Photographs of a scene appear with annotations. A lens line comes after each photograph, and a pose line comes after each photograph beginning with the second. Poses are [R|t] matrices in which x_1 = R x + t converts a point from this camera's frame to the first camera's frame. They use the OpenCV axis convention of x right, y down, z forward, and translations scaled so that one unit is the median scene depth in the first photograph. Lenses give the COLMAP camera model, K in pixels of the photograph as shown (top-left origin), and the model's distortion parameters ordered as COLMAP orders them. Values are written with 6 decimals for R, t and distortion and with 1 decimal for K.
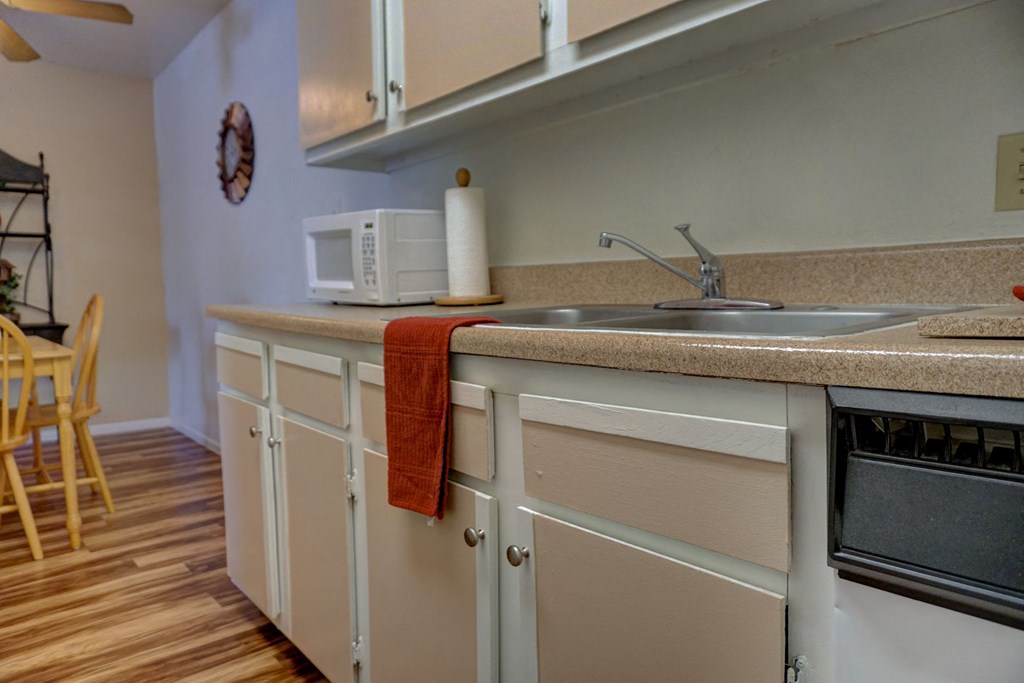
lens RADIAL K [[686.5, 0, 512.5], [0, 686.5, 343.0], [0, 0, 1]] dist [-0.049667, 0.033387]
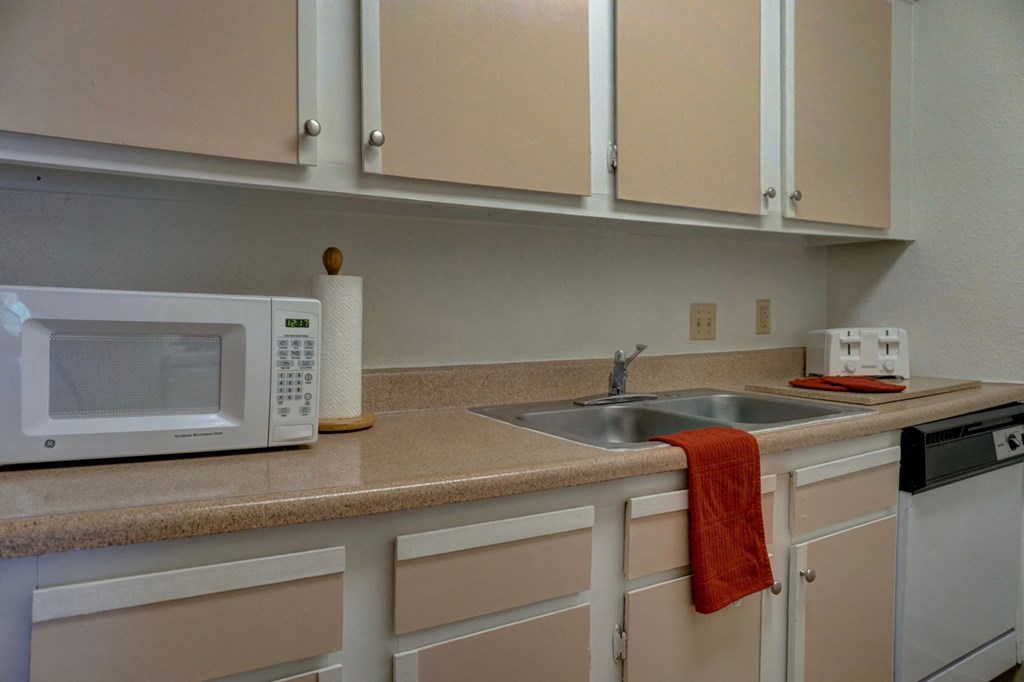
lens RADIAL K [[686.5, 0, 519.0], [0, 686.5, 342.0], [0, 0, 1]] dist [-0.049667, 0.033387]
pose [[0.126716, -0.016809, 0.991797, -0.817497], [0.081900, 0.996620, 0.006427, -0.141981], [-0.988552, 0.080414, 0.127665, 0.721679]]
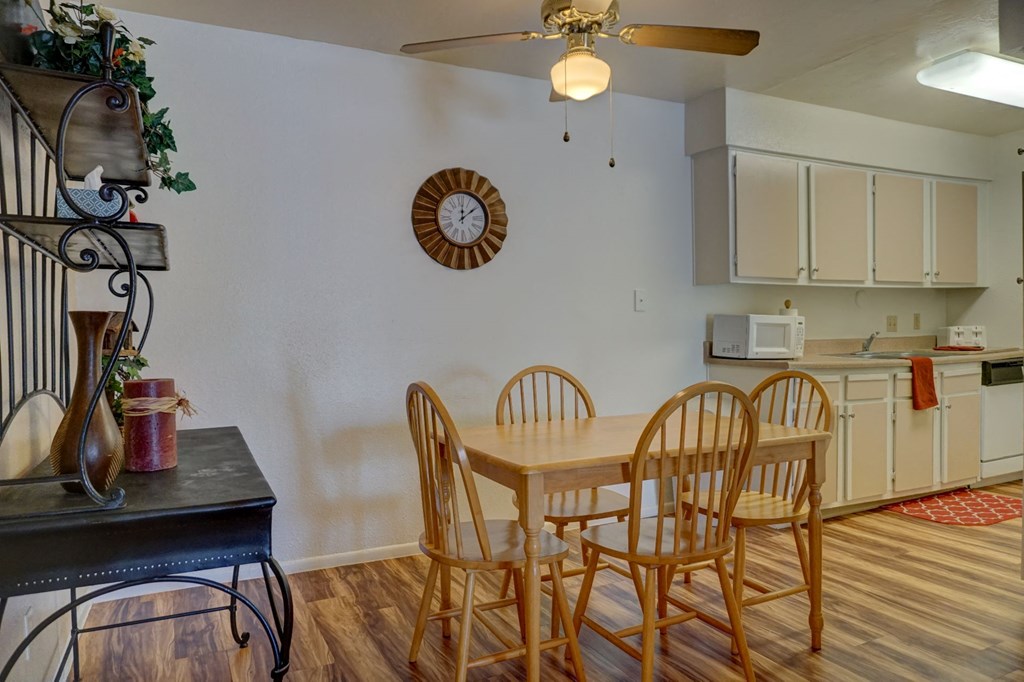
lens RADIAL K [[686.5, 0, 506.8], [0, 686.5, 345.0], [0, 0, 1]] dist [-0.049667, 0.033387]
pose [[0.241340, -0.006577, 0.970418, -2.644811], [0.085627, 0.996221, -0.014543, -0.151566], [-0.966656, 0.086604, 0.240991, 1.409778]]
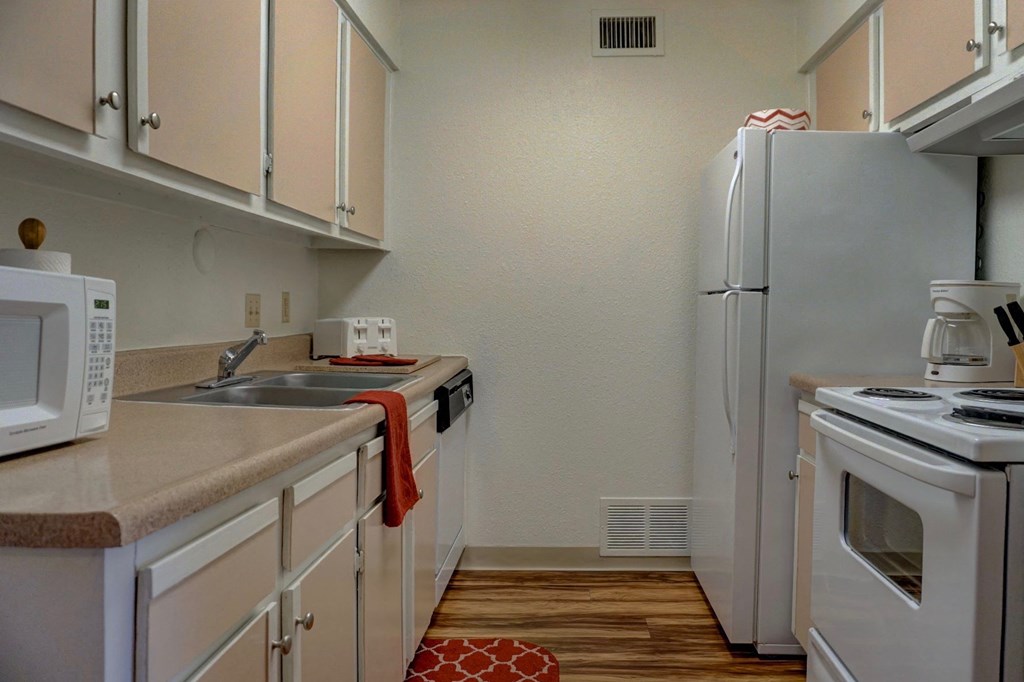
lens RADIAL K [[733.9, 0, 533.0], [0, 733.9, 324.8], [0, 0, 1]] dist [0.001650, 0.010211]
pose [[-0.741997, -0.001084, 0.670402, -0.926000], [0.054668, 0.996570, 0.062118, -0.173835], [-0.668171, 0.082741, -0.739393, 1.232081]]
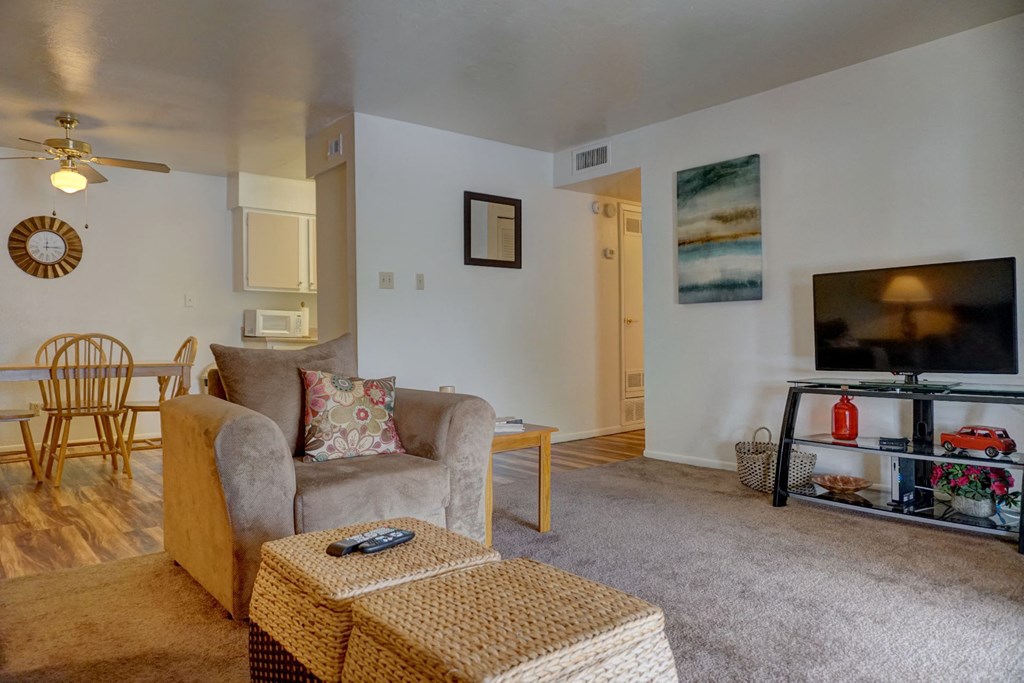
lens RADIAL K [[686.5, 0, 513.6], [0, 686.5, 343.5], [0, 0, 1]] dist [-0.049667, 0.033387]
pose [[-0.006322, 0.003150, 0.999975, -3.913102], [0.083225, 0.996527, -0.002613, 0.082009], [-0.996511, 0.083206, -0.006562, -0.114502]]
